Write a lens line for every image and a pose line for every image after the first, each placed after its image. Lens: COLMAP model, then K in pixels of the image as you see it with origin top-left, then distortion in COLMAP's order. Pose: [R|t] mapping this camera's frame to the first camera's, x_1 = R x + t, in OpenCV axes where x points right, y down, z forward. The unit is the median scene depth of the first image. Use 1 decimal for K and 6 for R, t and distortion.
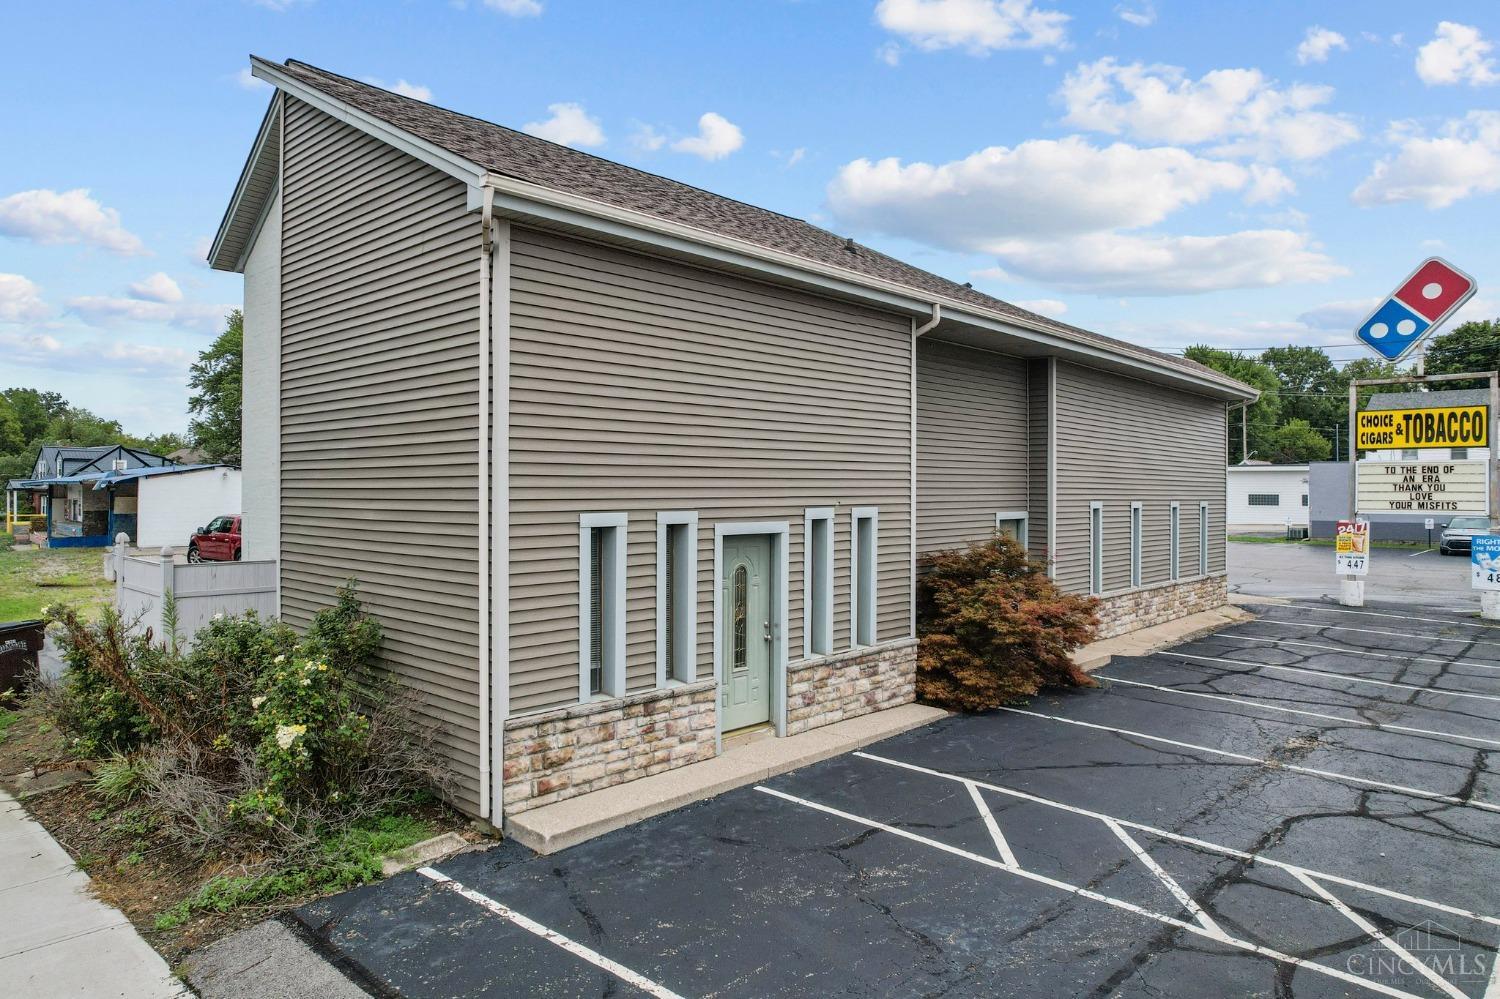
lens RADIAL K [[957.6, 0, 750.0], [0, 957.6, 499.5], [0, 0, 1]] dist [-0.079073, 0.077584]
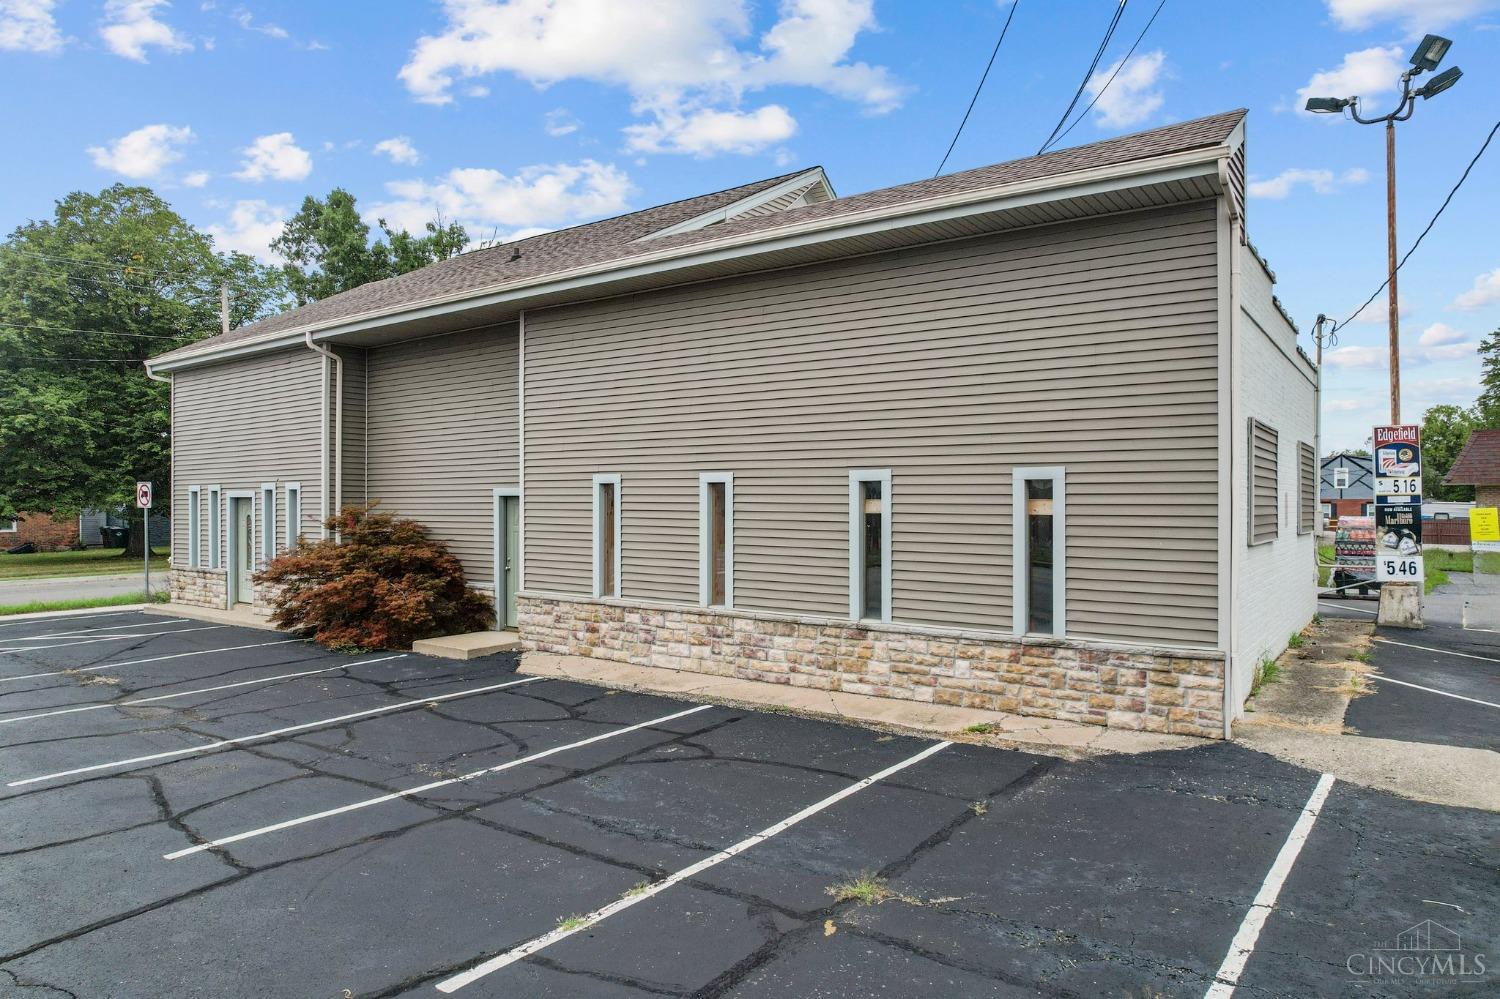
lens RADIAL K [[952.5, 0, 750.0], [0, 952.5, 499.5], [0, 0, 1]] dist [-0.028692, 0.001165]
pose [[0.126024, -0.005649, -0.992011, 2.082835], [-0.006080, 0.999961, -0.006467, 0.049584], [0.992009, 0.006847, 0.125985, 1.881096]]
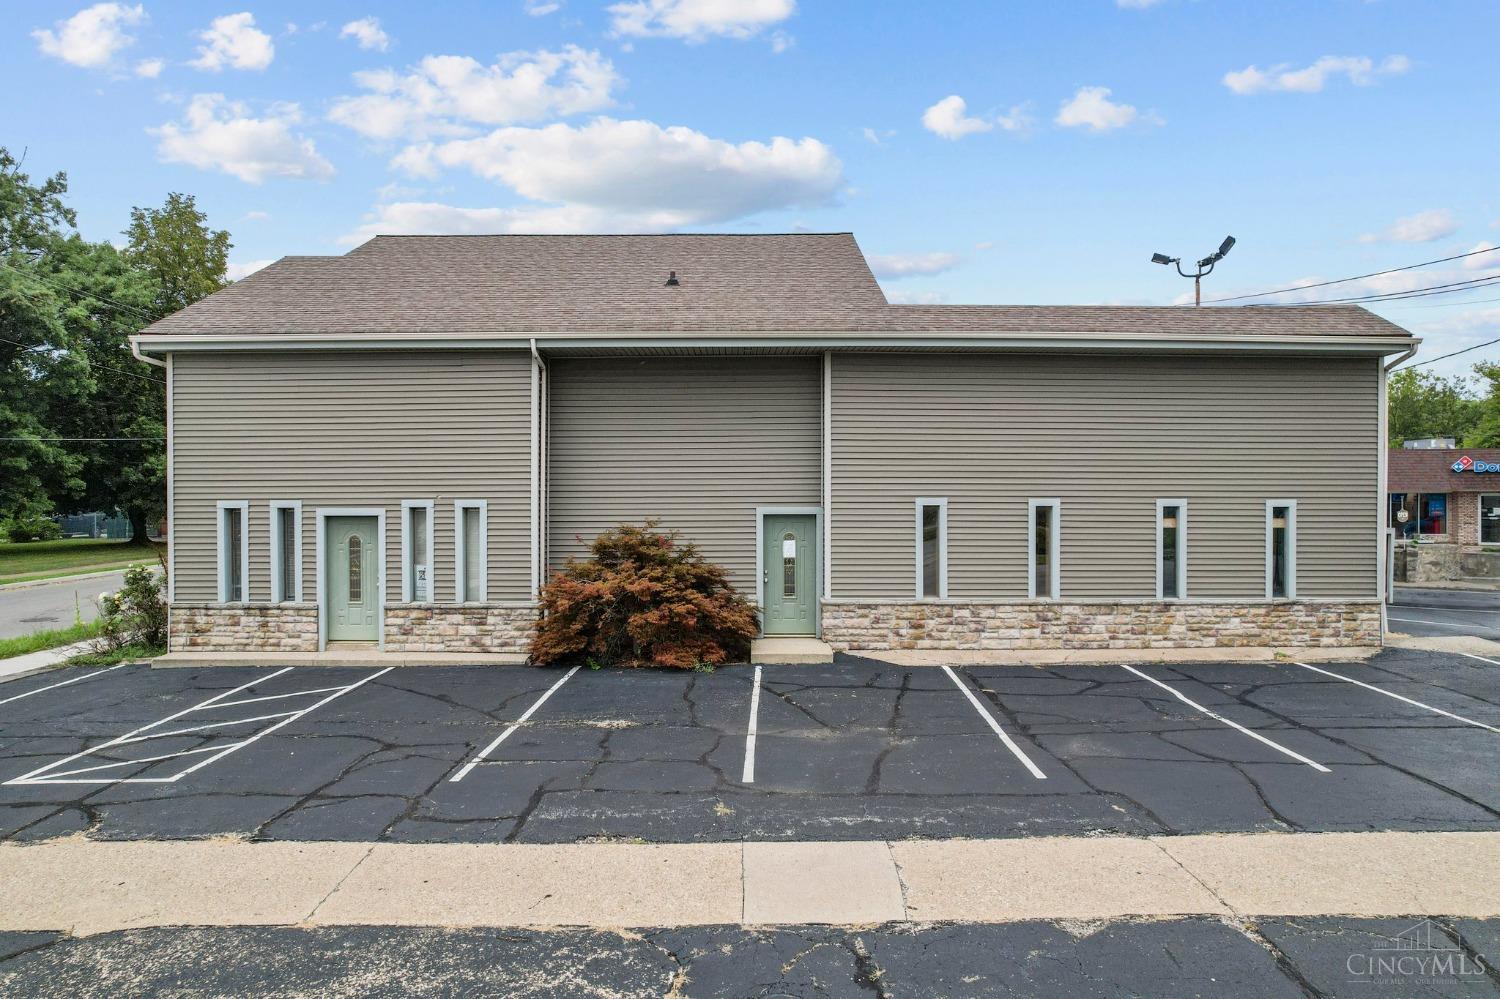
lens RADIAL K [[957.6, 0, 750.0], [0, 957.6, 499.5], [0, 0, 1]] dist [-0.079073, 0.077584]
pose [[0.685982, 0.000287, -0.727618, 1.694489], [-0.002390, 0.999995, -0.001859, 0.011743], [0.727614, 0.003014, 0.685980, 0.442628]]
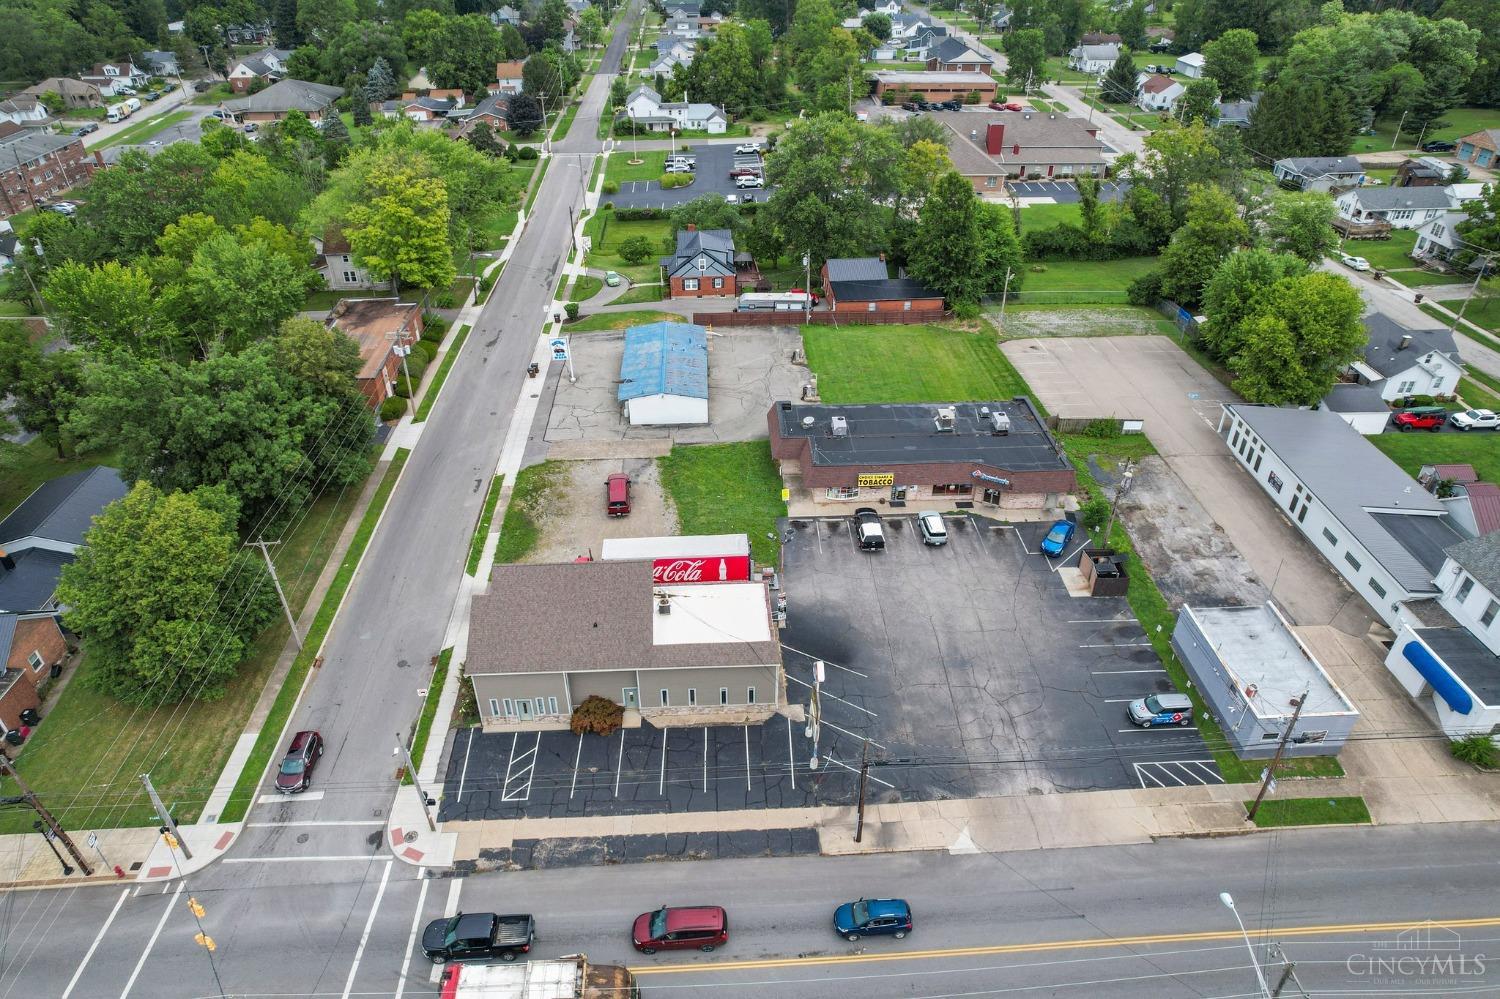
lens RADIAL K [[957.6, 0, 750.0], [0, 957.6, 499.5], [0, 0, 1]] dist [-0.079073, 0.077584]
pose [[0.720328, 0.381102, -0.579560, 4.635666], [-0.003949, 0.837780, 0.545993, -4.965314], [0.693623, -0.391005, 0.604981, -1.388596]]
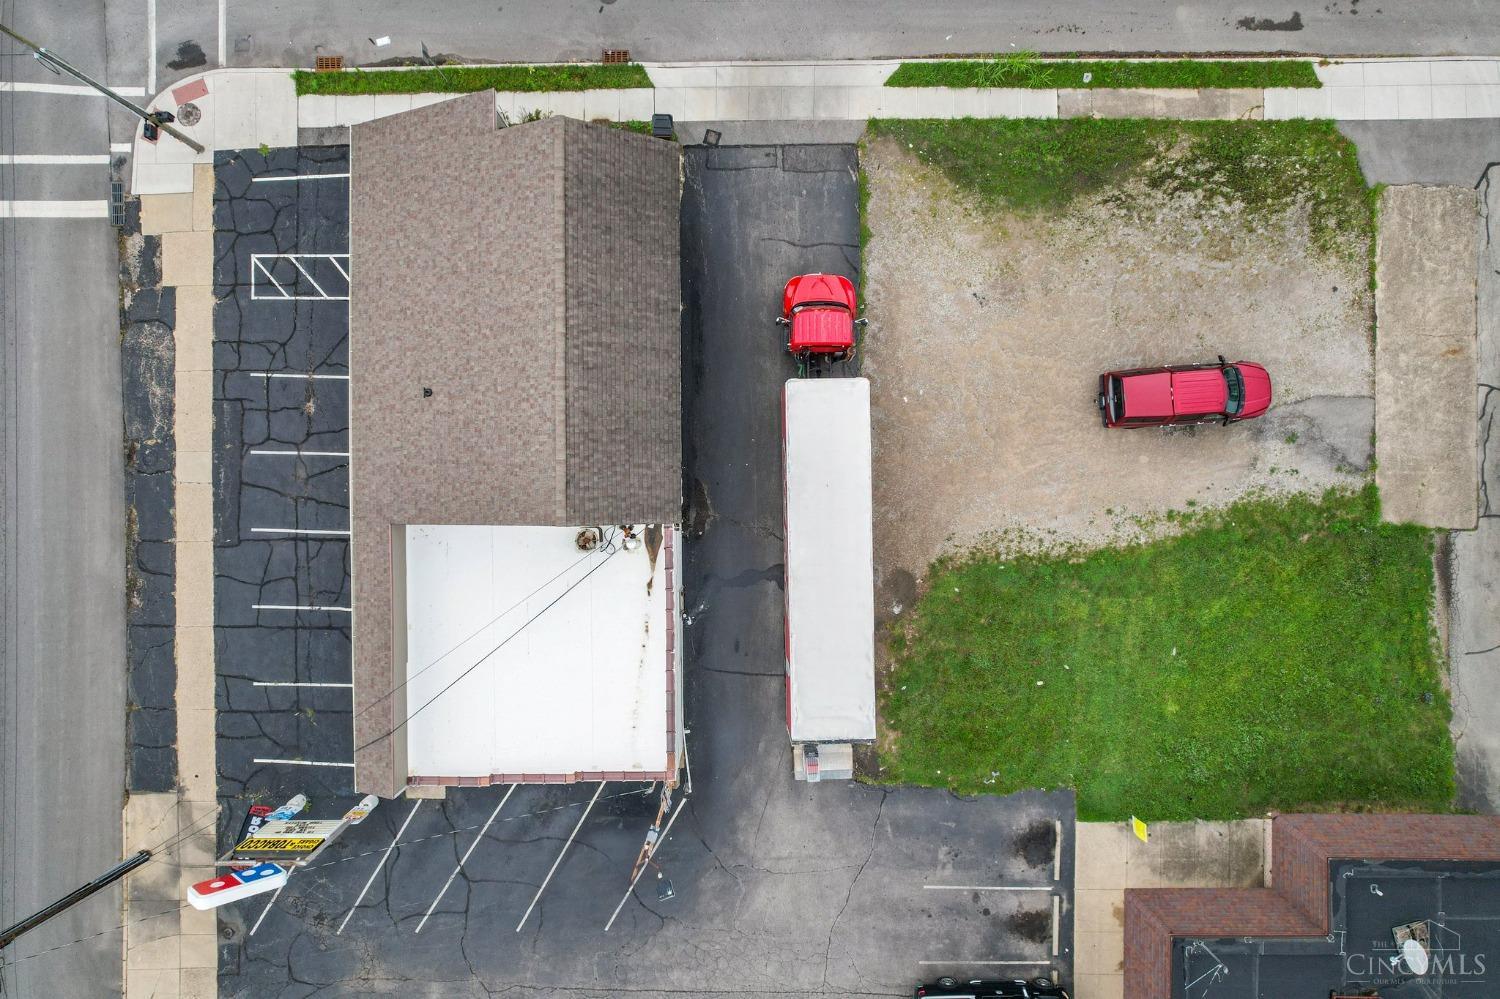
lens RADIAL K [[957.6, 0, 750.0], [0, 957.6, 499.5], [0, 0, 1]] dist [-0.079073, 0.077584]
pose [[-0.726962, 0.686678, 0.000189, -0.330312], [-0.011212, -0.012145, 0.999863, -3.443499], [0.686587, 0.726860, 0.016528, 2.546810]]
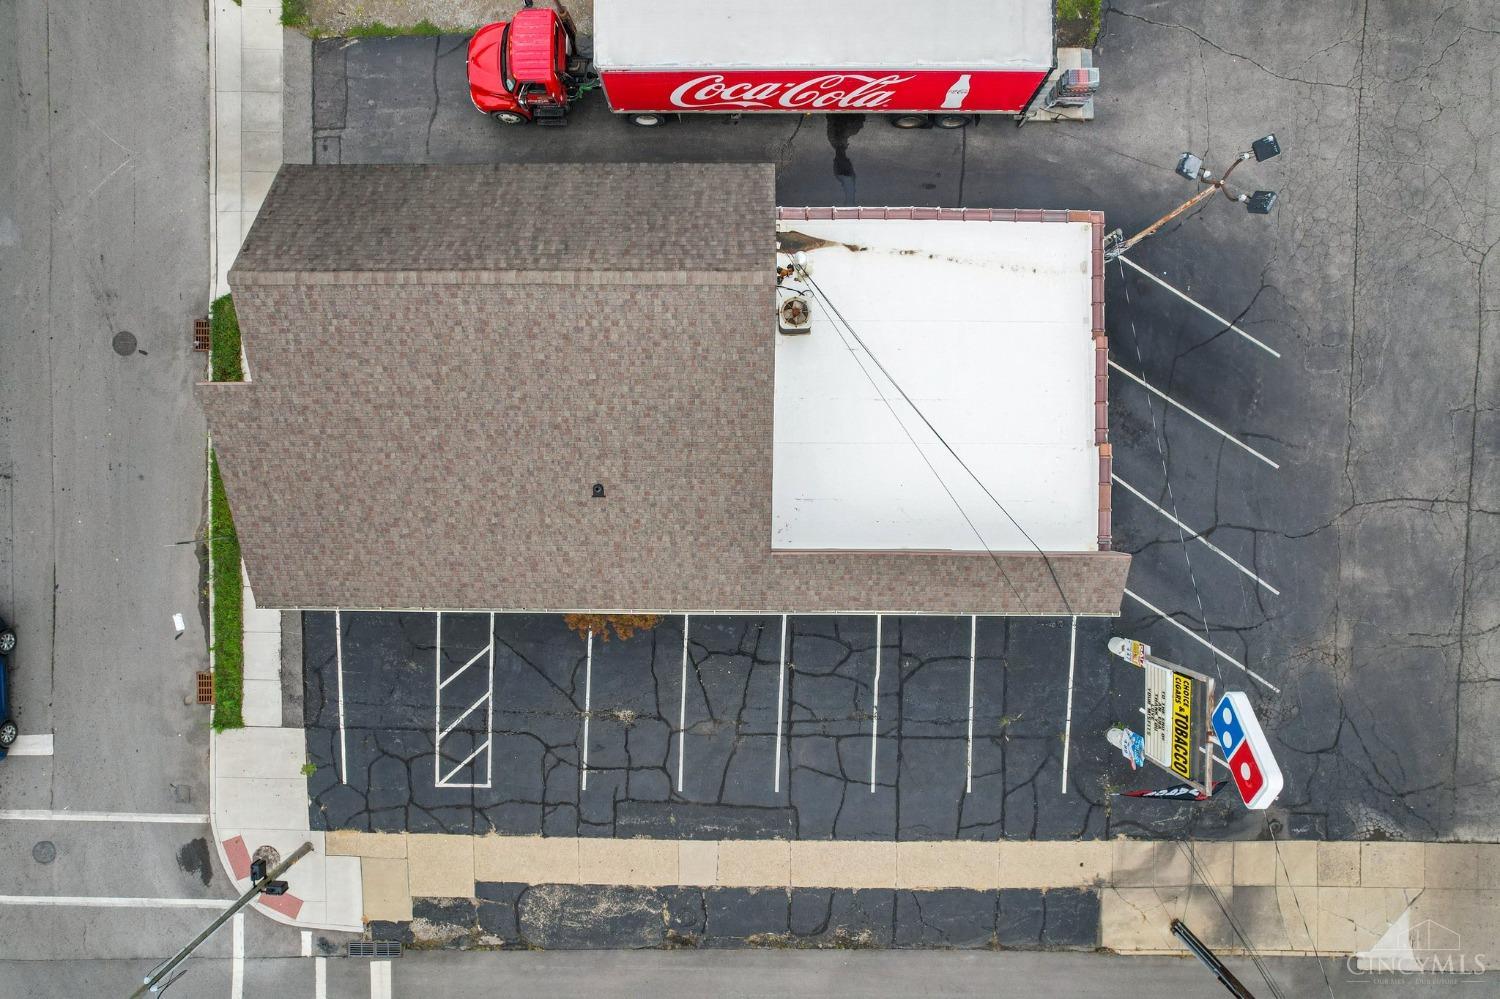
lens RADIAL K [[962.7, 0, 747.0], [0, 962.7, 495.1], [0, 0, 1]] dist [-0.087585, 0.083718]
pose [[0.677707, 0.735330, 0.001700, 0.422725], [-0.004551, 0.001882, 0.999988, -2.729430], [0.735318, -0.677706, 0.004622, 1.897241]]
